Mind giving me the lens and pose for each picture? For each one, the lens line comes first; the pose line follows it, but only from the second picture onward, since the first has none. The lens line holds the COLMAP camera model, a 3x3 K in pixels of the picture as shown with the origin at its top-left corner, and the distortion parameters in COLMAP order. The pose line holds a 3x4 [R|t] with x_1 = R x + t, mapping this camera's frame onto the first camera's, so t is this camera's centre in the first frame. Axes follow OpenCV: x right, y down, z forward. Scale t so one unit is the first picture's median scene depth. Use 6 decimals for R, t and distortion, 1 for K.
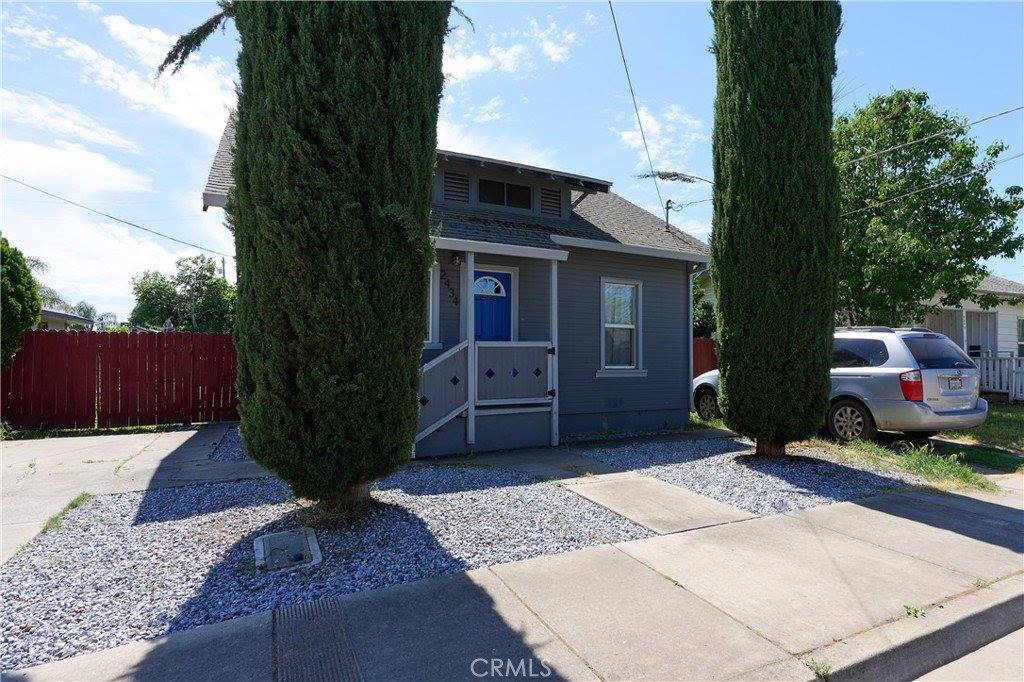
lens RADIAL K [[516.2, 0, 512.0], [0, 516.2, 341.0], [0, 0, 1]] dist [0.000929, 0.000101]
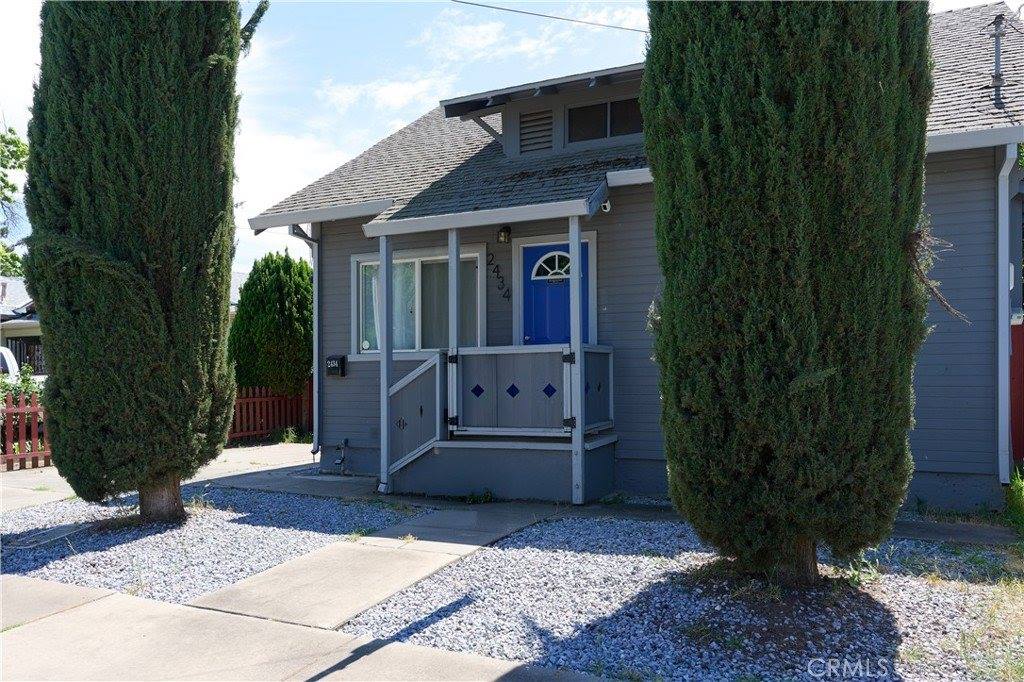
lens RADIAL K [[727.9, 0, 511.9], [0, 727.9, 371.0], [0, 0, 1]] dist [-0.010179, -0.003842]
pose [[0.647168, -0.009737, -0.762285, 0.731032], [0.039137, 0.999024, 0.020465, 0.014006], [0.761342, -0.043078, 0.646918, 0.353167]]
